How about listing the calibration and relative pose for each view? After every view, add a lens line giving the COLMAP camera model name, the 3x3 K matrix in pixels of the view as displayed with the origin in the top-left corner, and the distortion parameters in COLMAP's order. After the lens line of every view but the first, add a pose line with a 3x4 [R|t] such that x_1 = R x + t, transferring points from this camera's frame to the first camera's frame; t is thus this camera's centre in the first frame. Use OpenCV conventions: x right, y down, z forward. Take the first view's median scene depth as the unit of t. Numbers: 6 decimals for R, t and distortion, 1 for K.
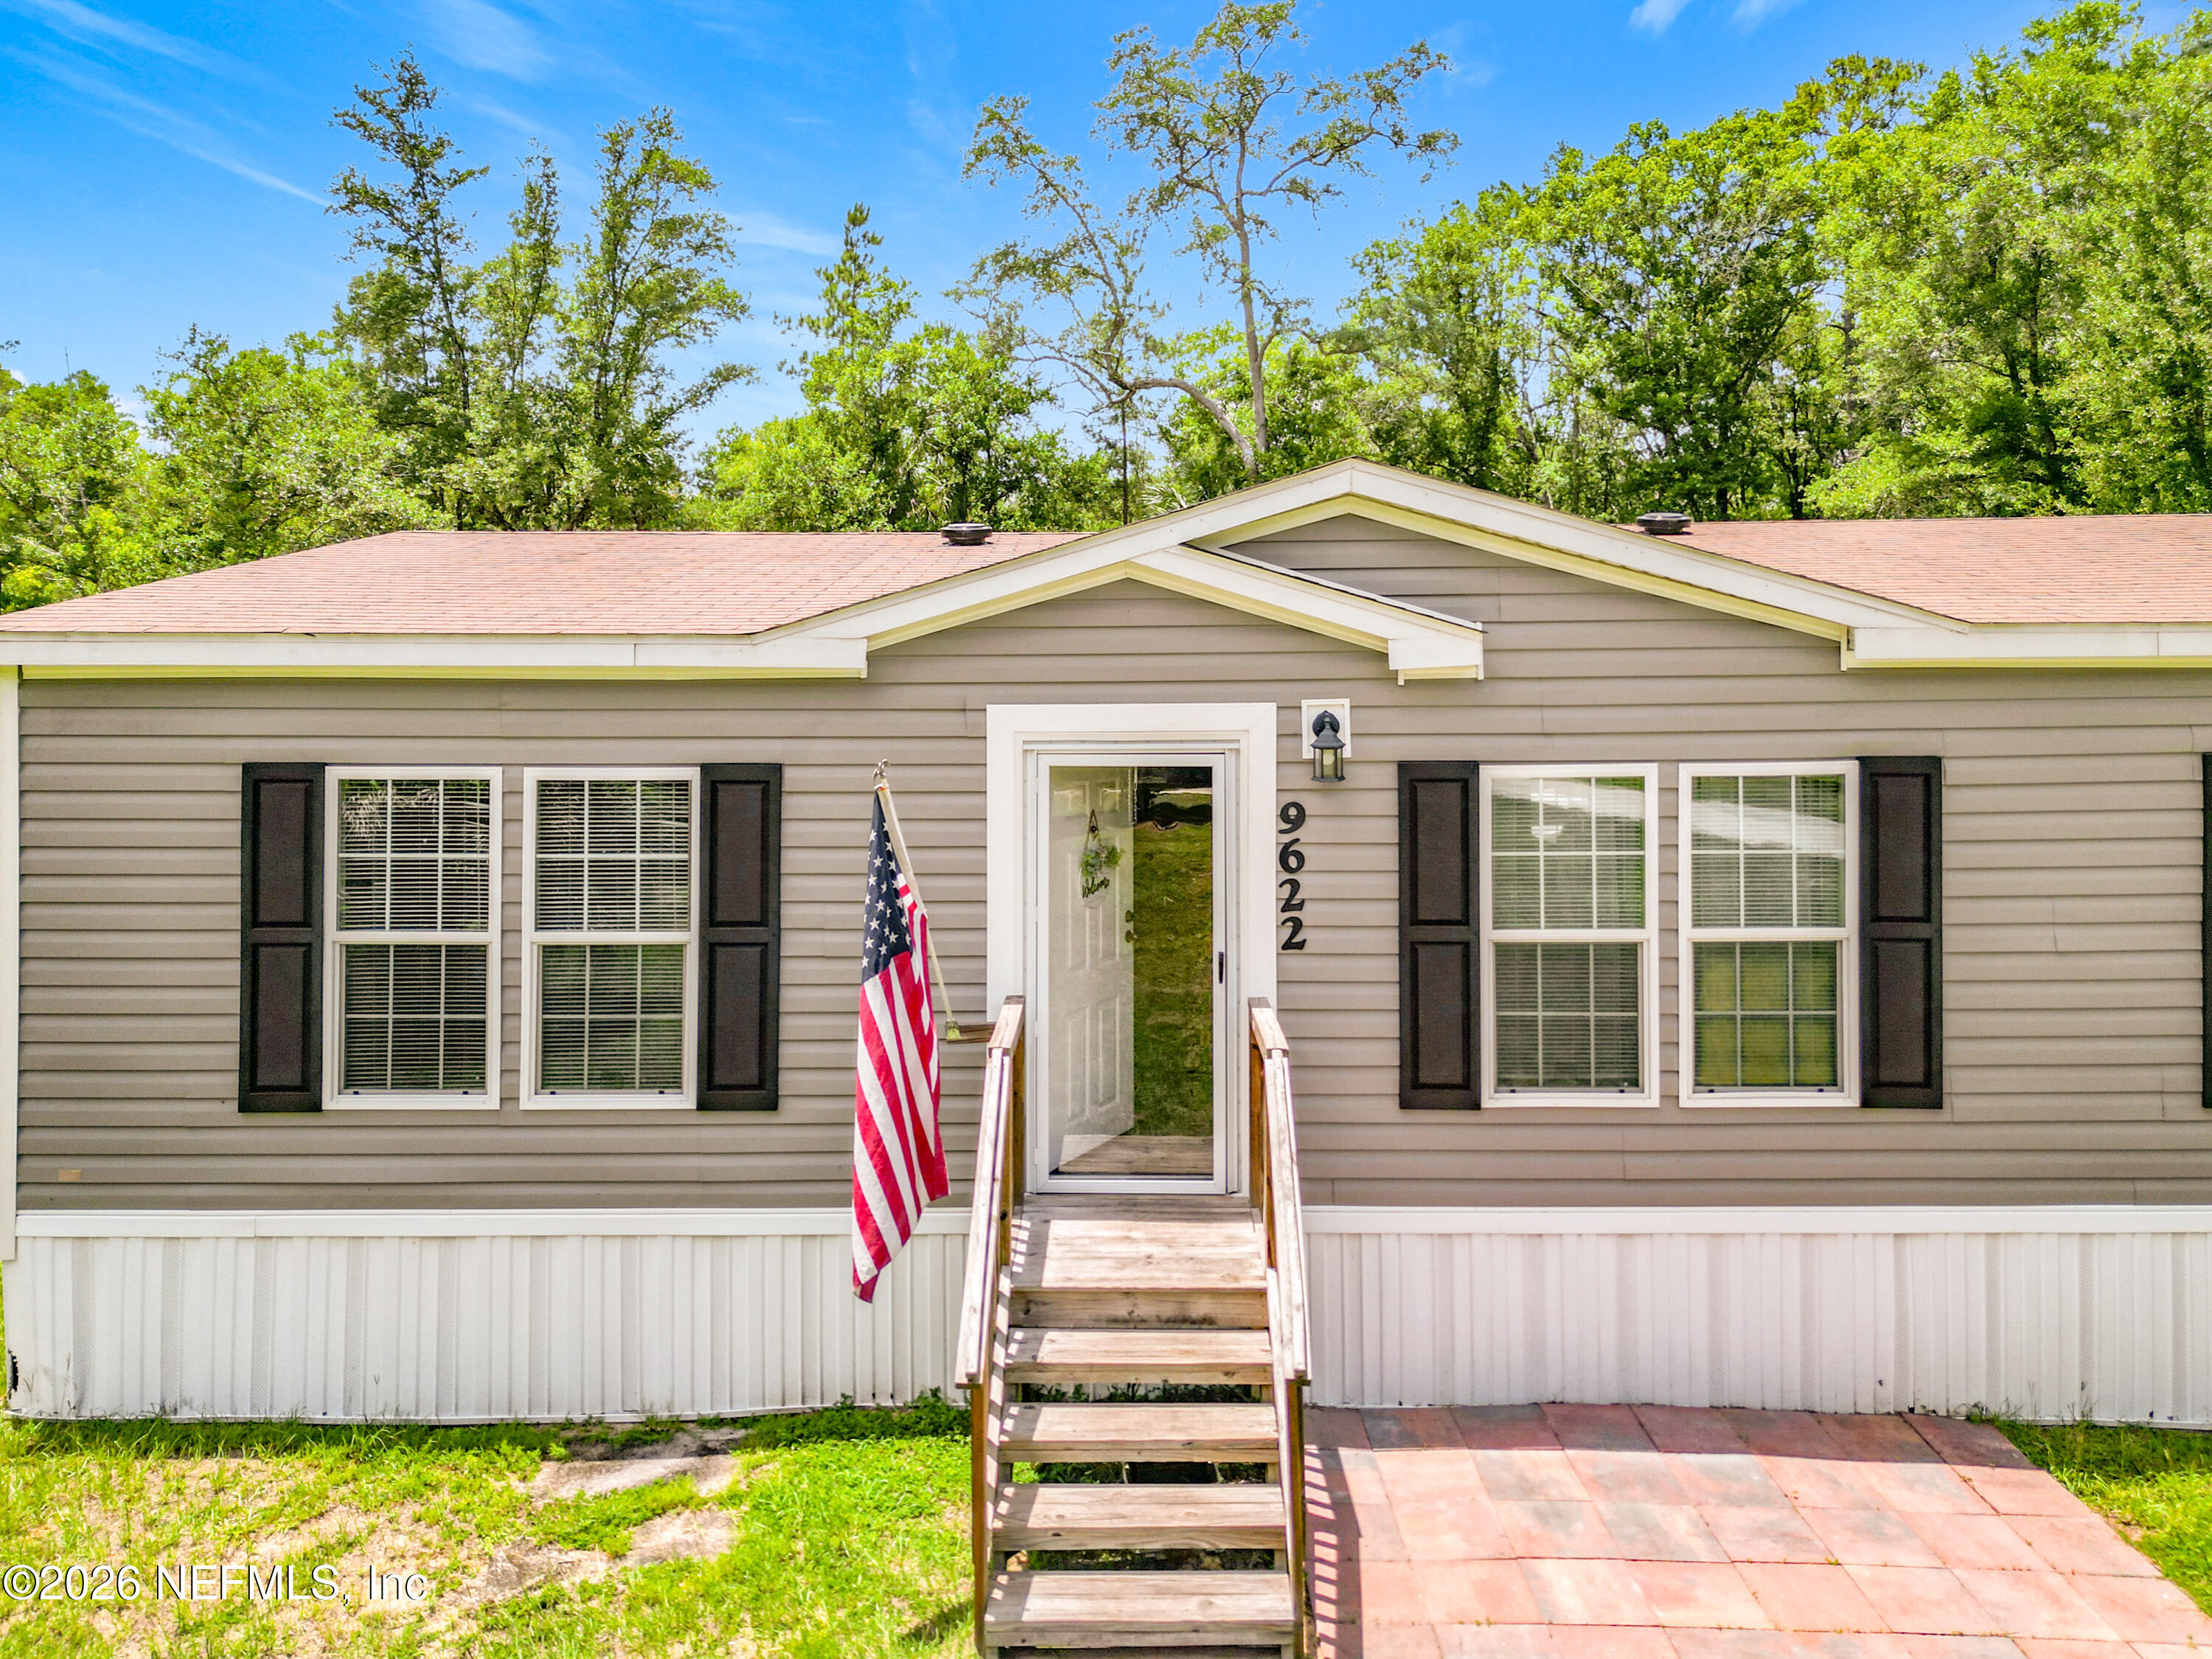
lens RADIAL K [[1665.1, 0, 1124.6], [0, 1665.1, 675.9], [0, 0, 1]] dist [0.039363, -0.000311]
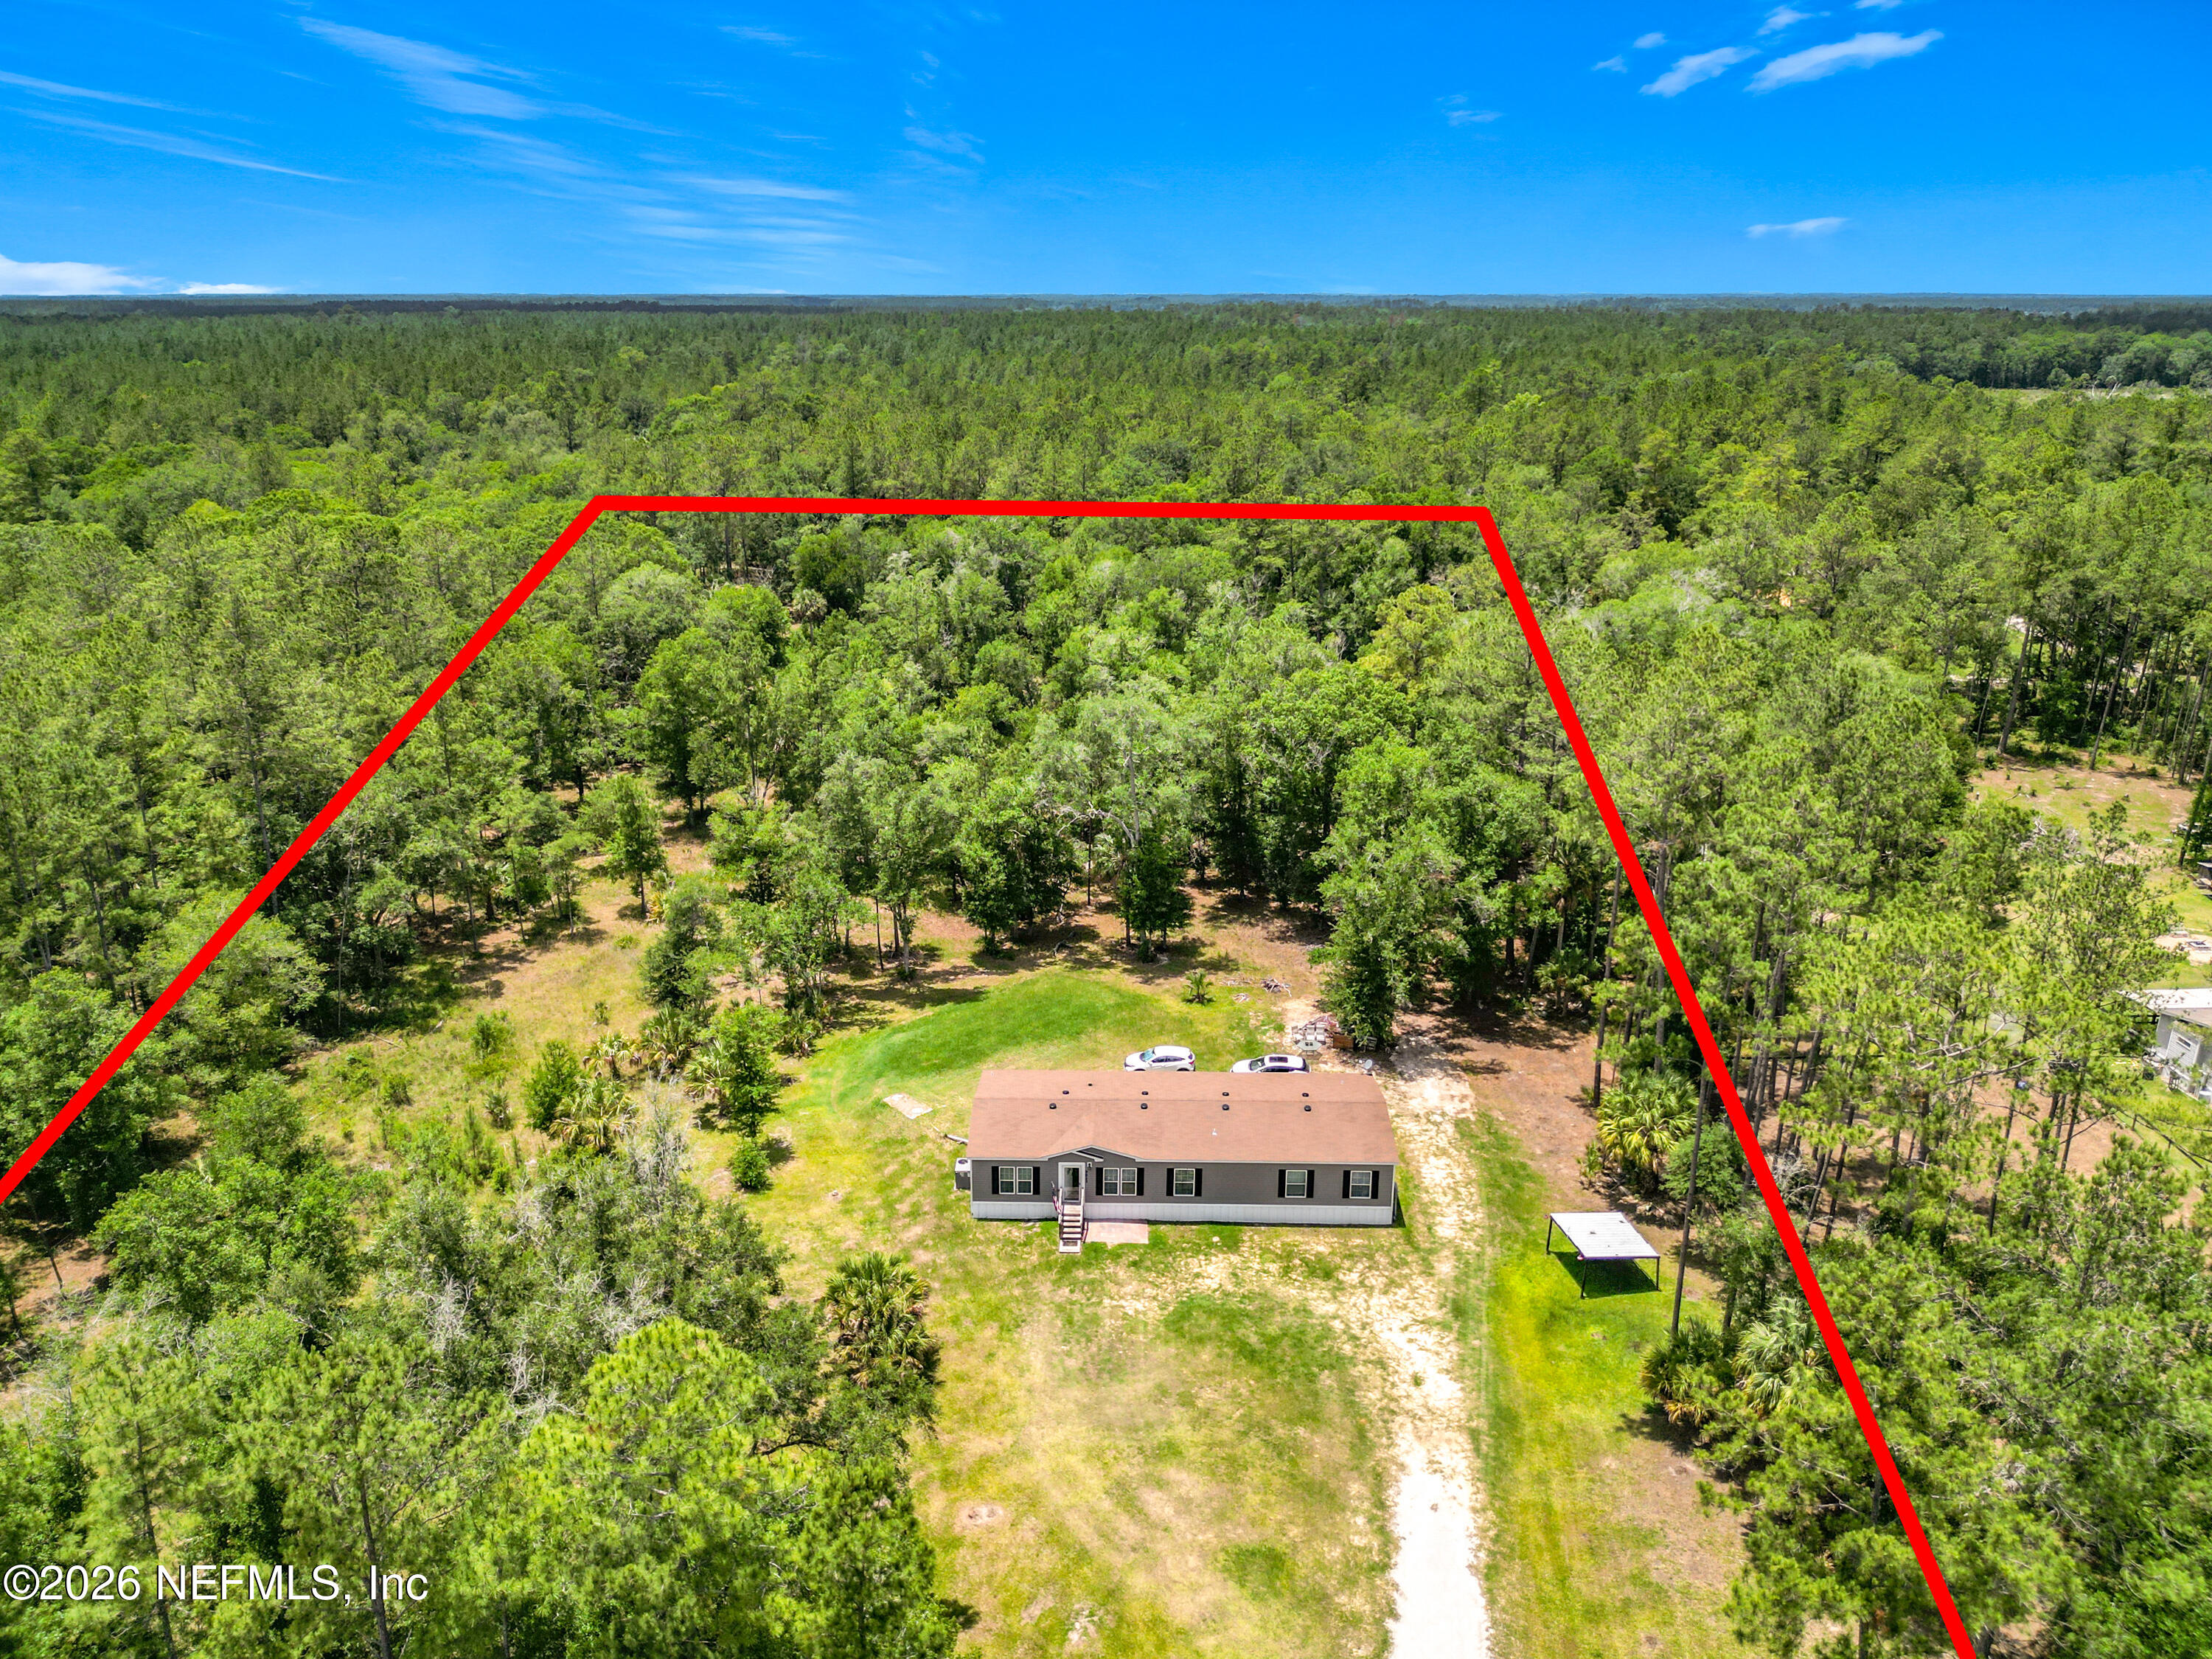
lens RADIAL K [[1552.4, 0, 1084.1], [0, 1552.4, 829.0], [0, 0, 1]] dist [0.081276, -0.198989]
pose [[0.999926, 0.006334, -0.010390, 0.175493], [-0.002687, 0.947700, 0.319153, -5.295154], [0.011868, -0.319101, 0.947646, -7.951386]]
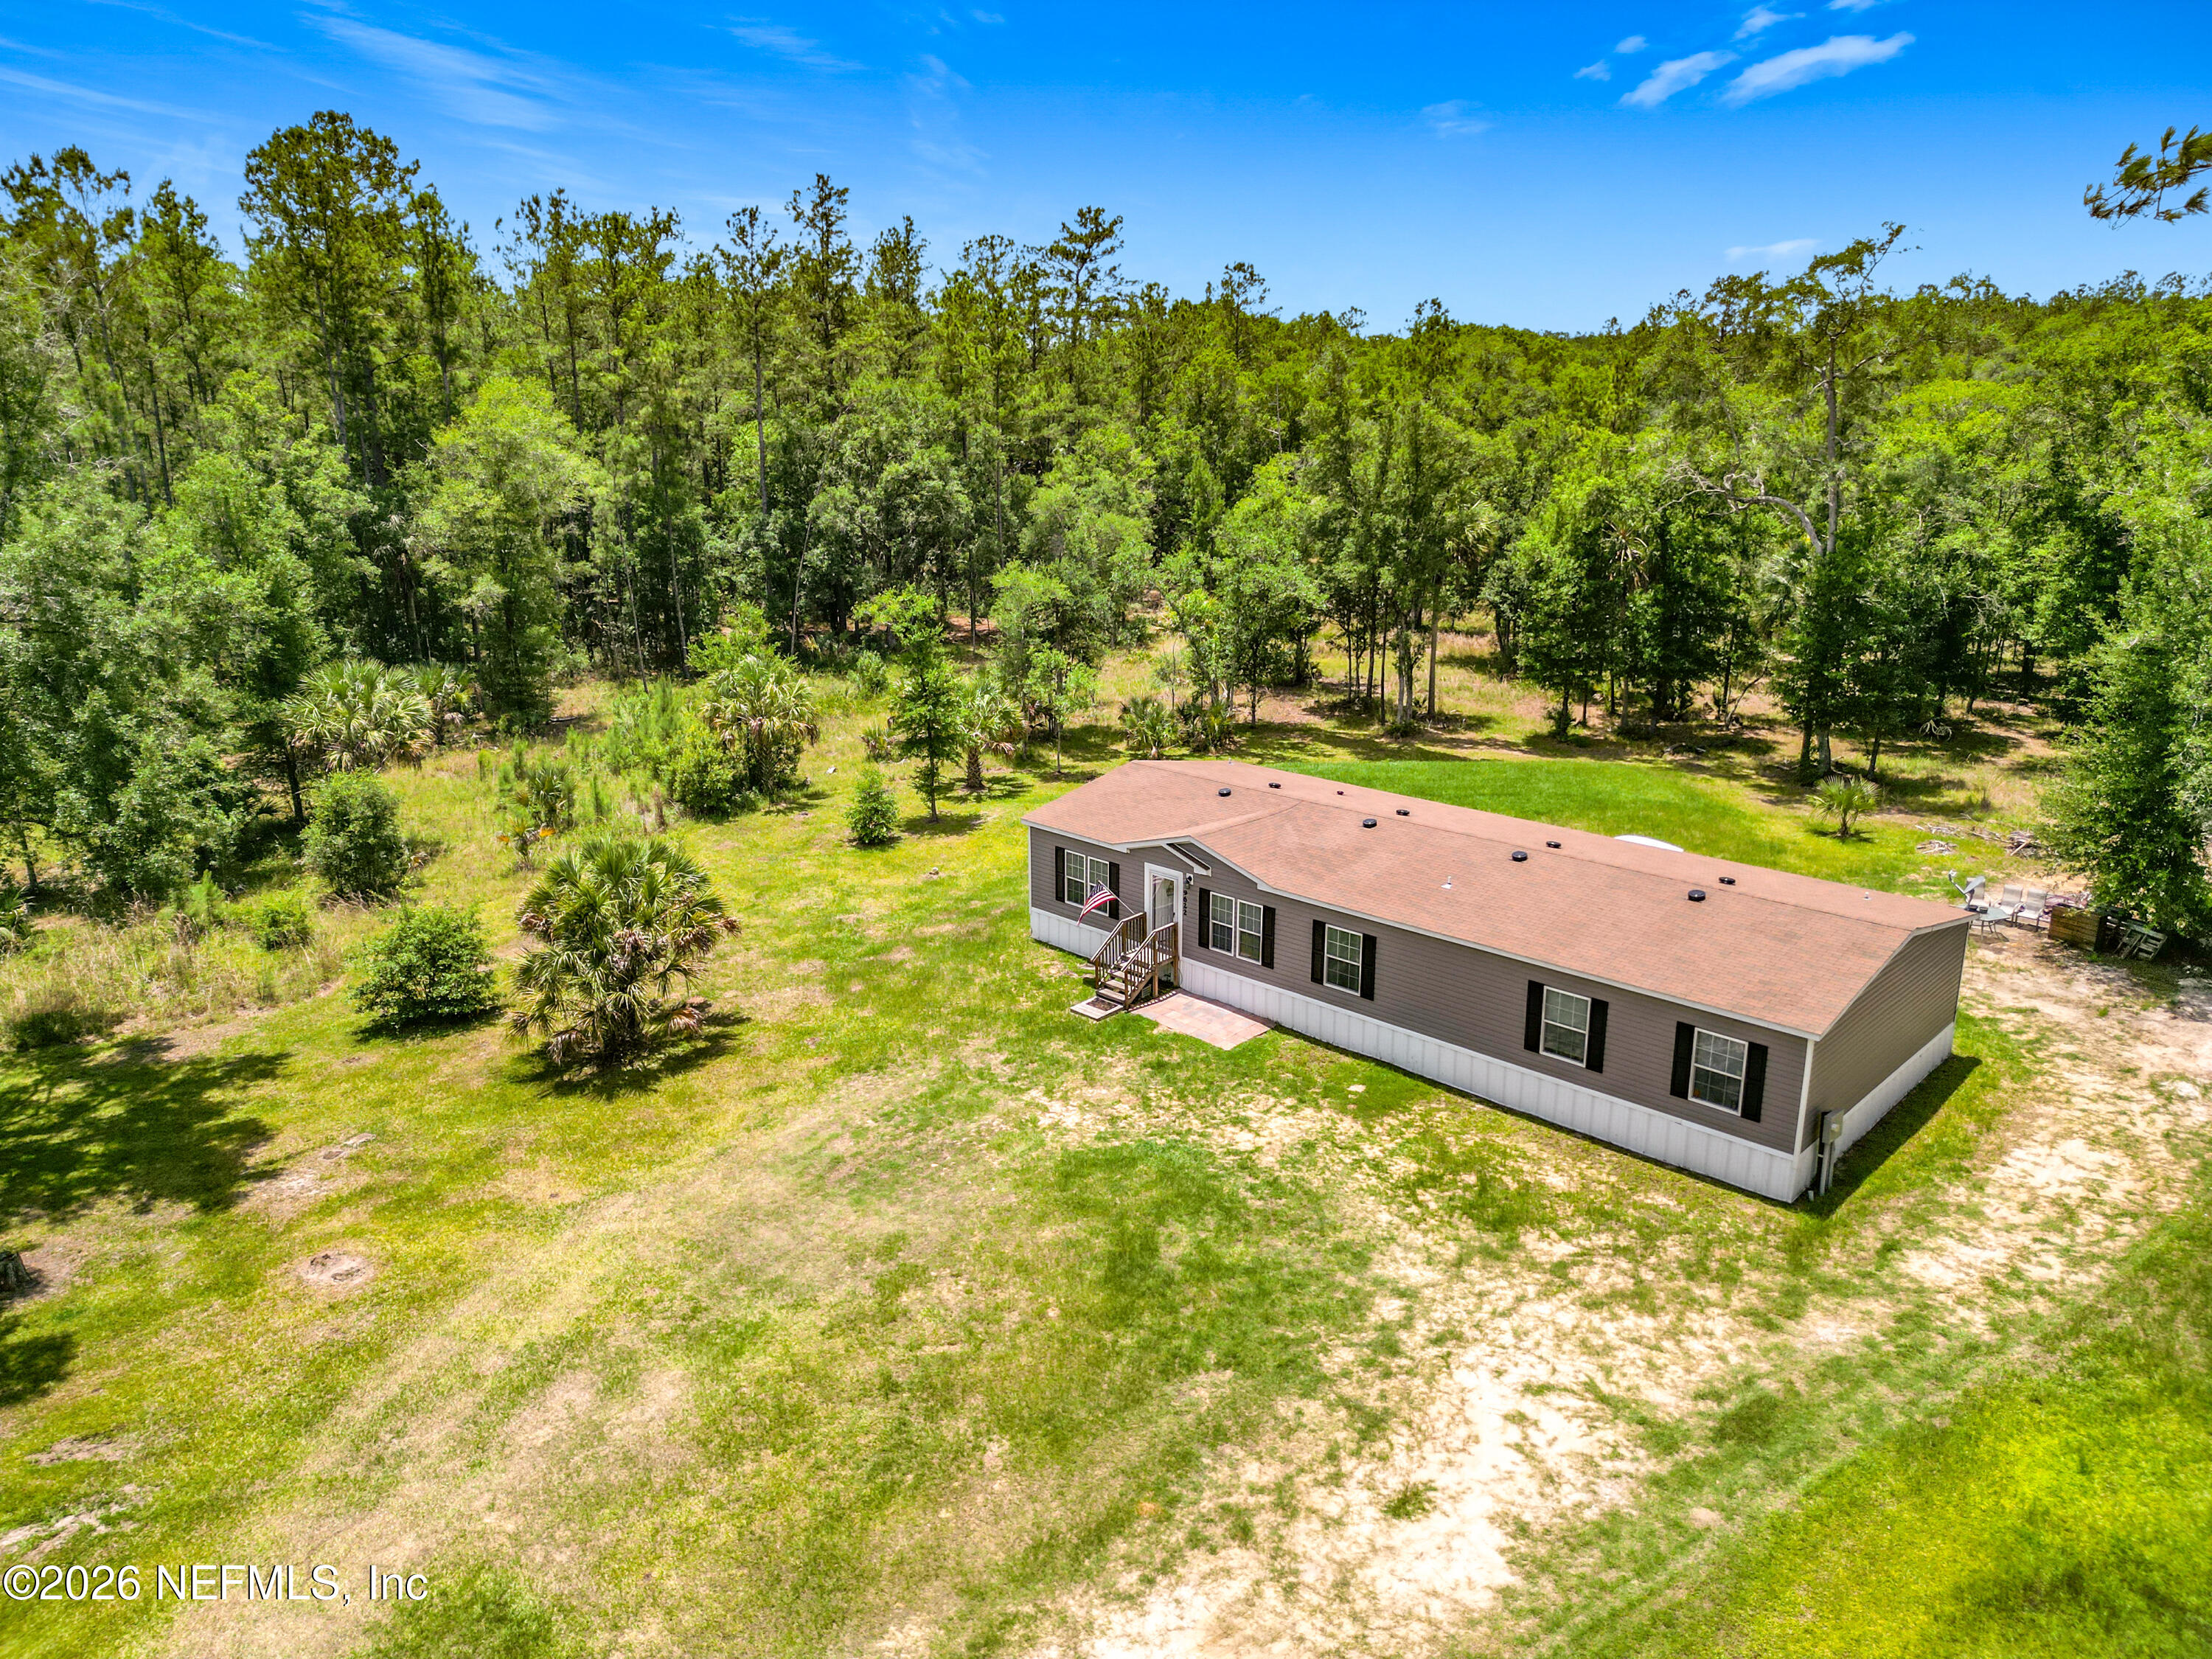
lens RADIAL K [[1523.0, 0, 1099.3], [0, 1523.0, 830.5], [0, 0, 1]] dist [0.107821, -0.148769]
pose [[0.733030, 0.195996, -0.651347, 3.169411], [0.003543, 0.956473, 0.291798, -1.605111], [0.680187, -0.216205, 0.700429, -2.733937]]
